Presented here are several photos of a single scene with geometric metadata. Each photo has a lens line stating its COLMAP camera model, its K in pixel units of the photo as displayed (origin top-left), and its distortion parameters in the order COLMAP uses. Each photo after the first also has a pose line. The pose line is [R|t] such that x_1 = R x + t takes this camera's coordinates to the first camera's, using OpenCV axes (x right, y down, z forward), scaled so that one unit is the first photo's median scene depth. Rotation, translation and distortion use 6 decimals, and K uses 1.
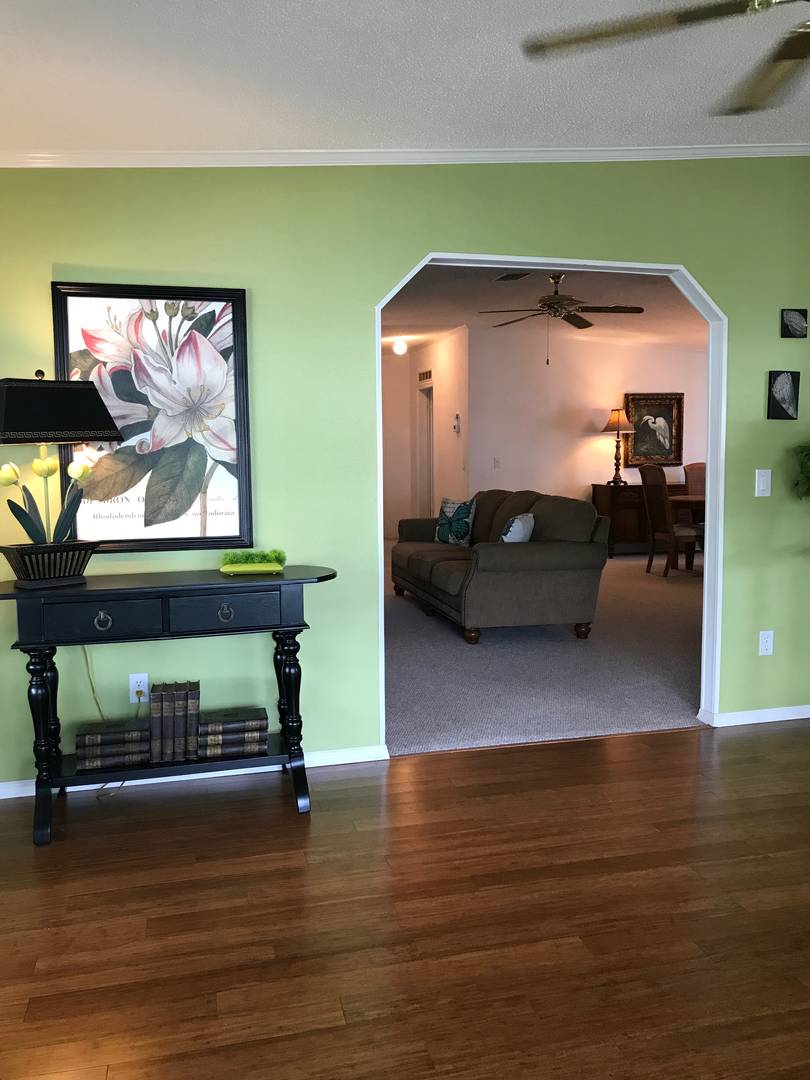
lens RADIAL K [[894.1, 0, 403.8], [0, 894.1, 540.0], [0, 0, 1]] dist [0.014210, 0.010302]
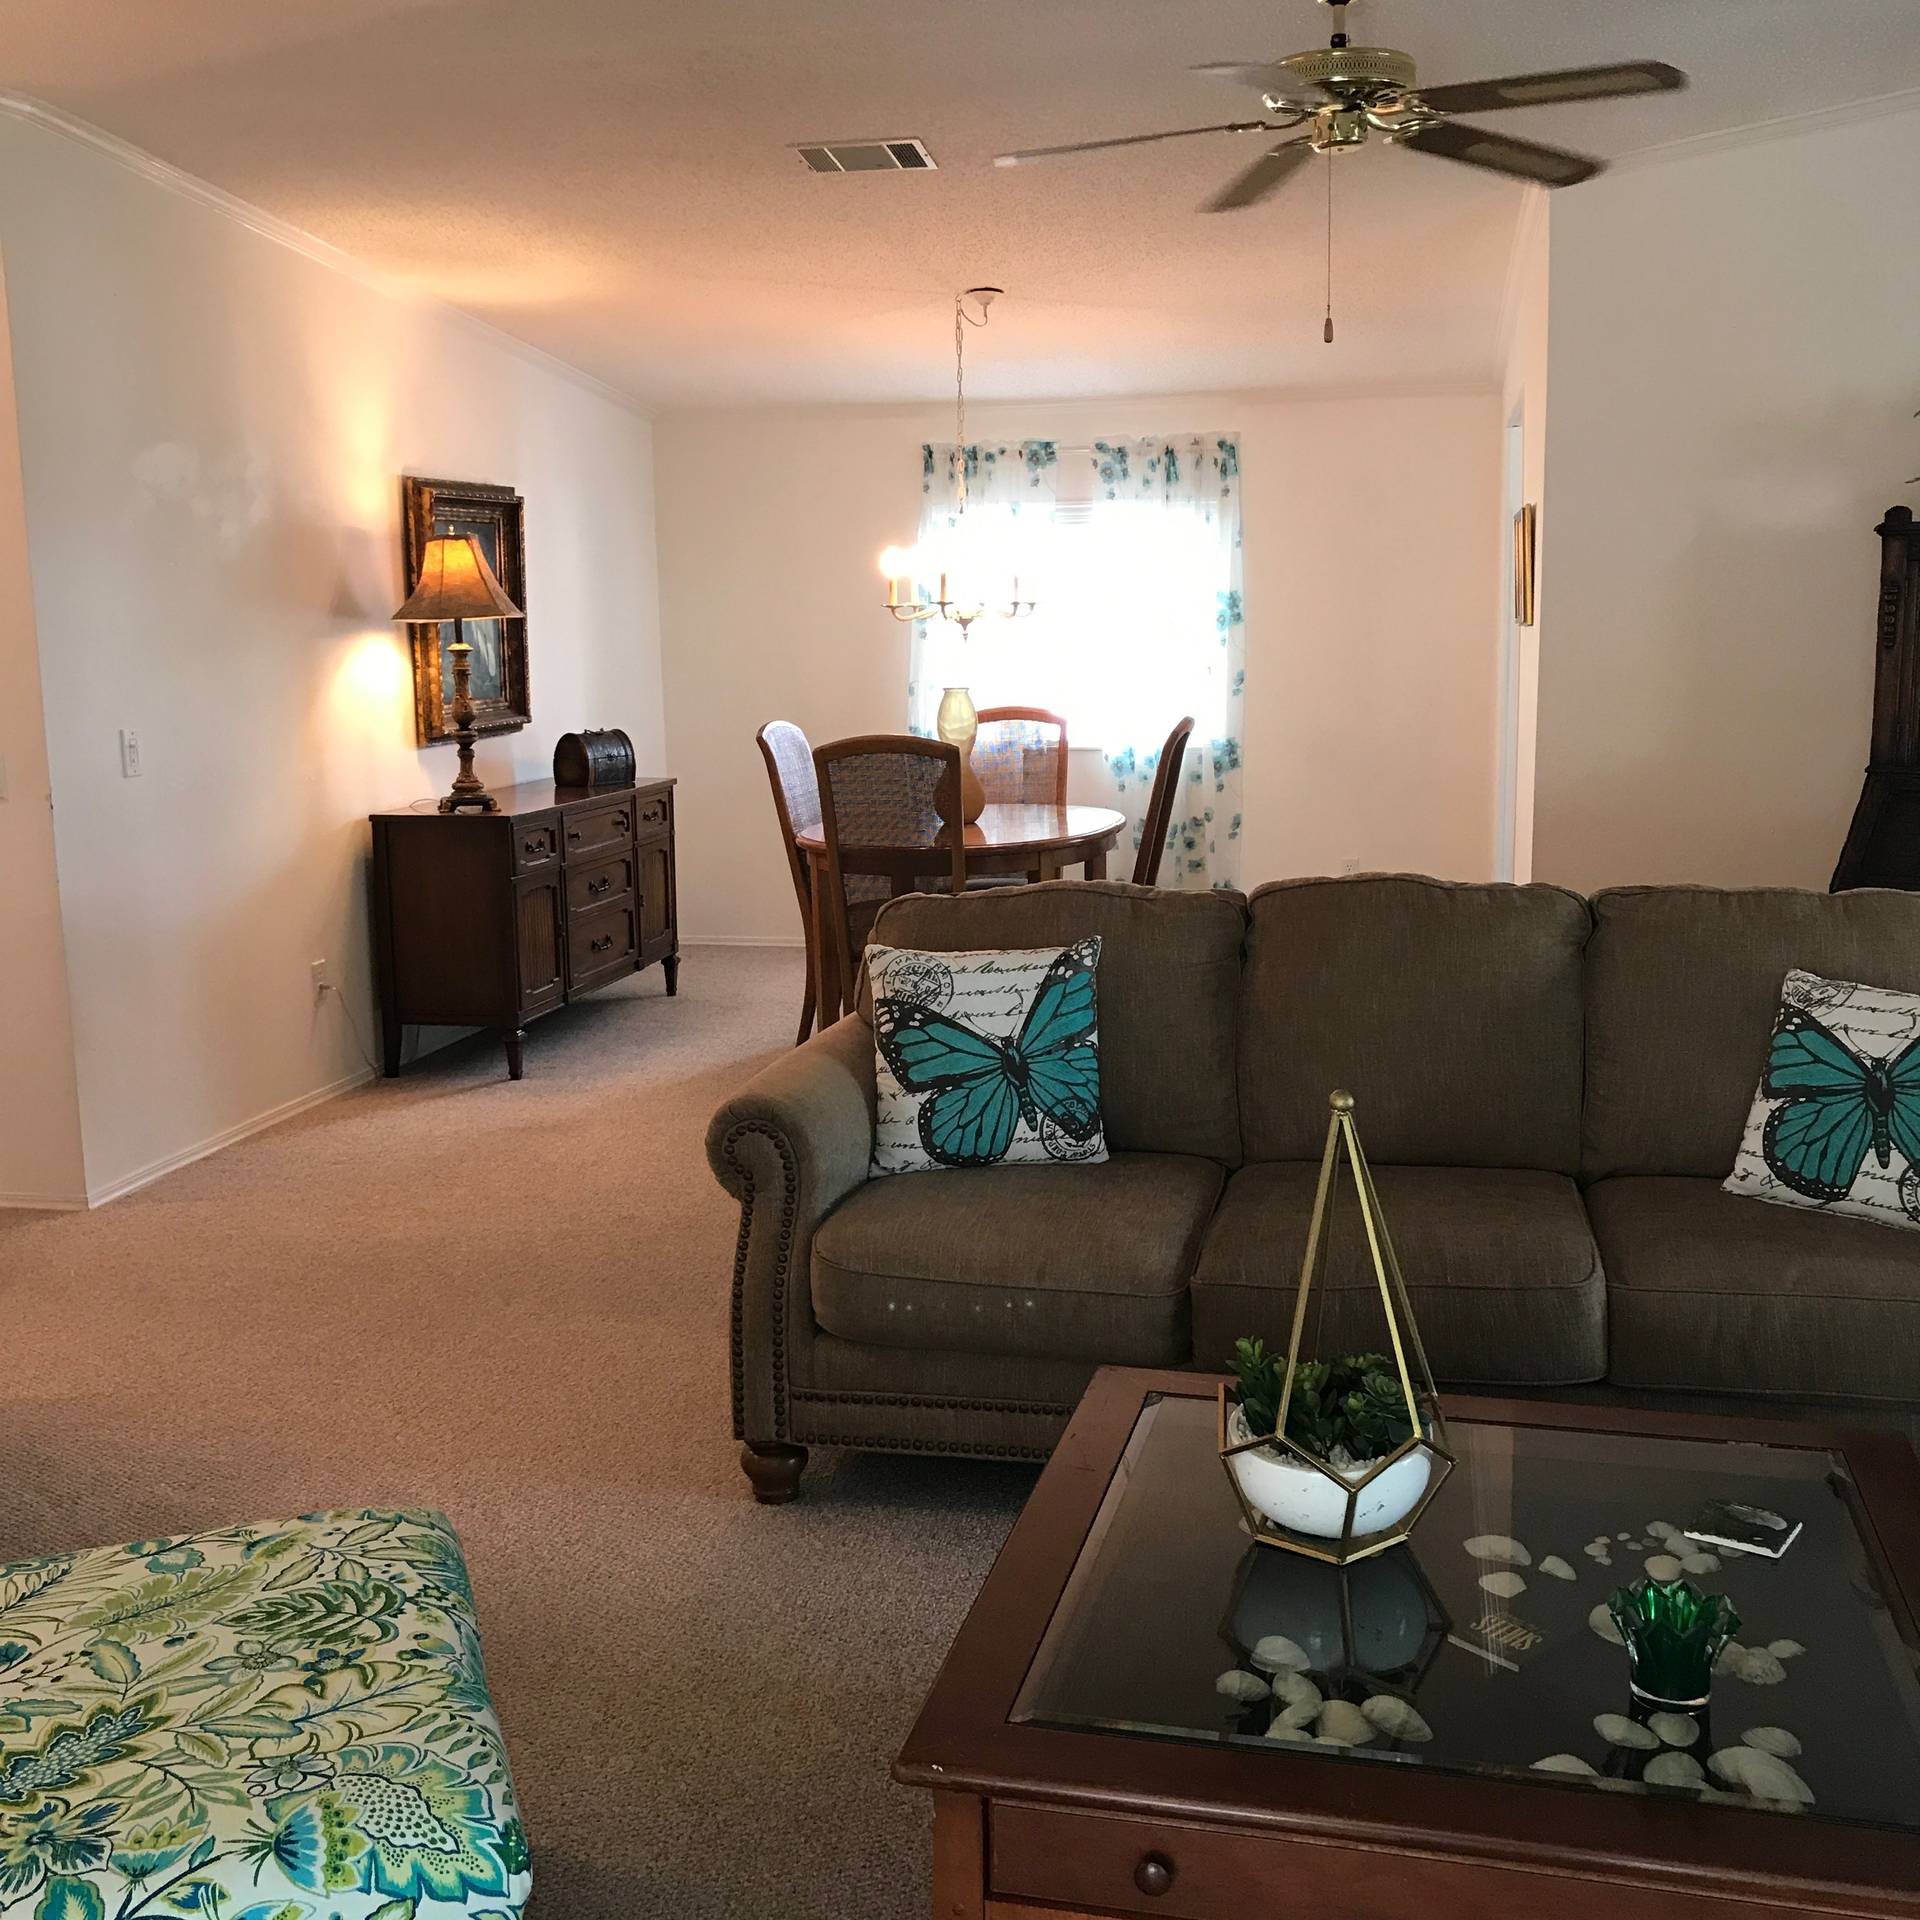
lens RADIAL K [[2076.5, 0, 953.9], [0, 2076.5, 960.3], [0, 0, 1]] dist [0.097629, 0.000000]
pose [[0.468178, -0.141419, 0.872245, -0.263747], [0.104869, 0.989026, 0.104064, -0.067631], [-0.877389, 0.042751, 0.477870, 0.562718]]
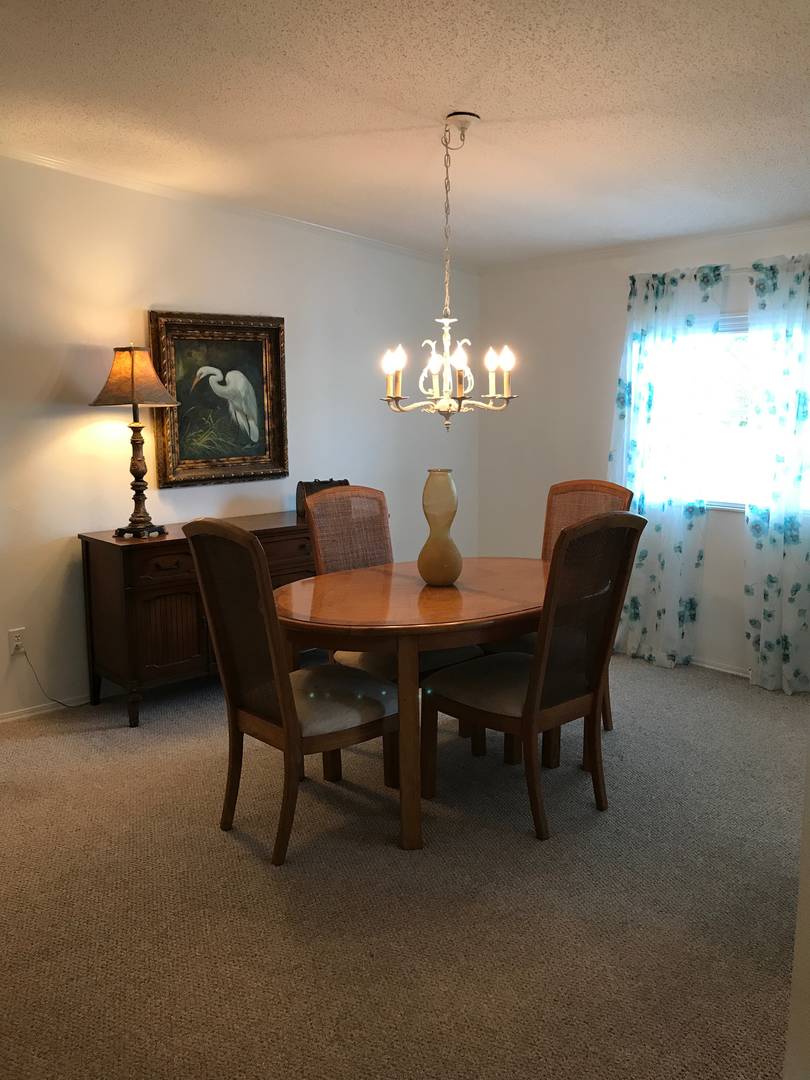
lens RADIAL K [[894.1, 0, 409.6], [0, 894.1, 538.5], [0, 0, 1]] dist [0.014210, 0.010302]
pose [[0.891535, -0.064880, 0.448281, 0.165734], [0.044388, 0.997439, 0.056081, -0.078246], [-0.450771, -0.030100, 0.892132, 0.586344]]
